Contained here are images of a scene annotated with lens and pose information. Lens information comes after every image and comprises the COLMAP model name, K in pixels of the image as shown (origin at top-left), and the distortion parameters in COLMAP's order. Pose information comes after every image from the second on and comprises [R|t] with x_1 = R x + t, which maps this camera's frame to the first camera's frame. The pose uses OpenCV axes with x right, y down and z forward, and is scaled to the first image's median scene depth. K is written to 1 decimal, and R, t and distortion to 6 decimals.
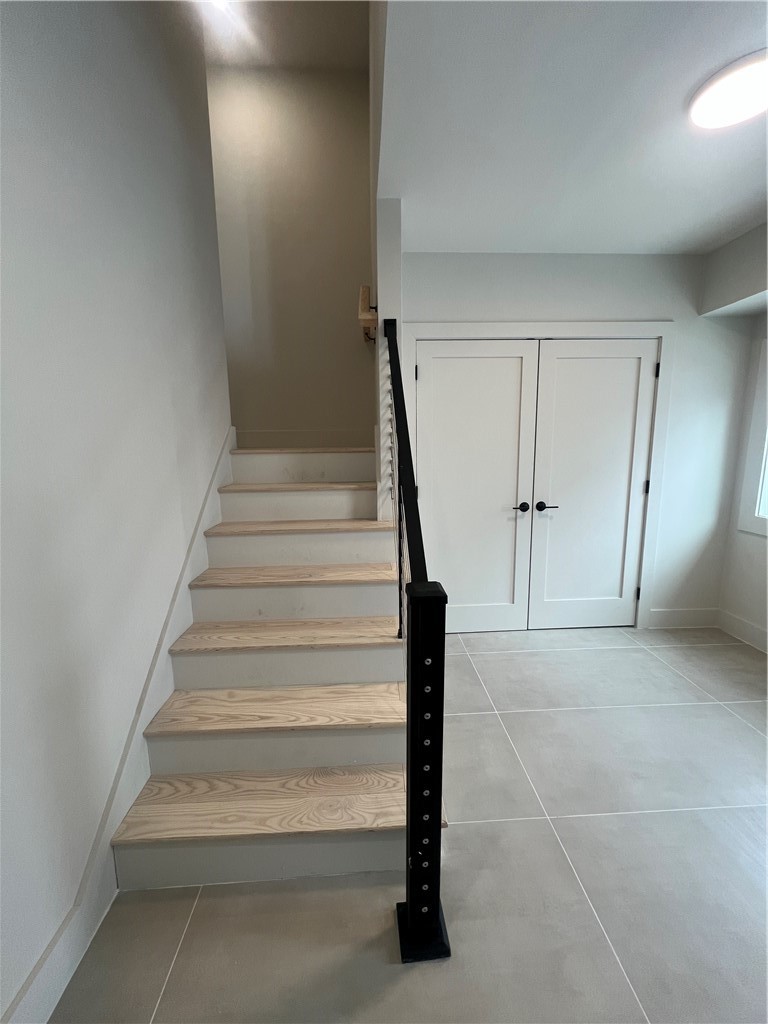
lens RADIAL K [[409.4, 0, 386.2], [0, 409.4, 509.2], [0, 0, 1]] dist [-0.002112, 0.000261]
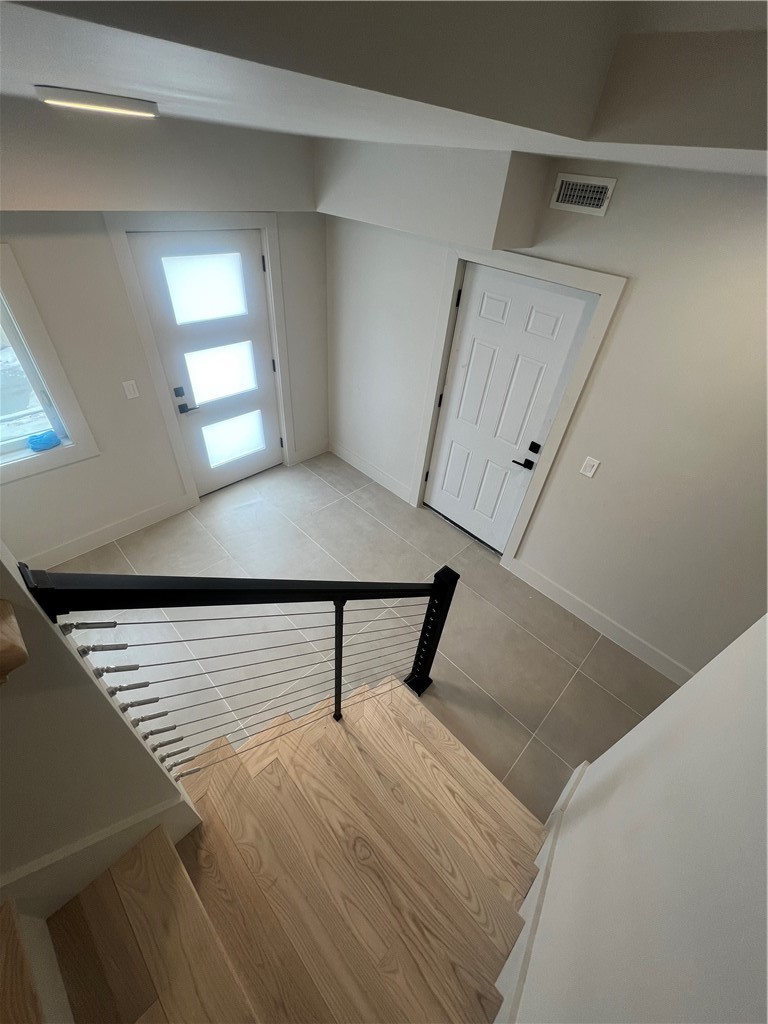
lens RADIAL K [[409.4, 0, 386.2], [0, 409.4, 509.2], [0, 0, 1]] dist [-0.002112, 0.000261]
pose [[-0.671877, -0.513816, 0.533454, -0.336376], [0.040793, 0.693476, 0.719324, -0.824124], [-0.739538, 0.505059, -0.444970, 1.102670]]
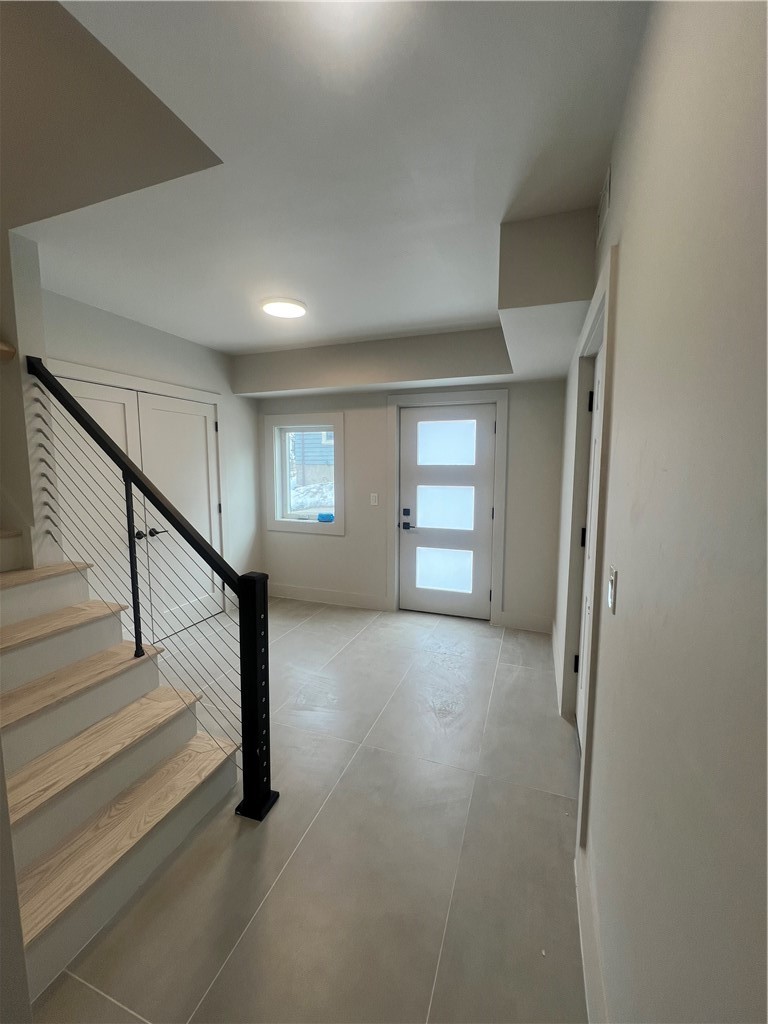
lens RADIAL K [[409.4, 0, 386.2], [0, 409.4, 509.2], [0, 0, 1]] dist [-0.002112, 0.000261]
pose [[0.388861, -0.085738, 0.917298, -0.695692], [0.138367, 0.989802, 0.033858, -0.033250], [-0.910847, 0.113758, 0.396759, -0.116047]]
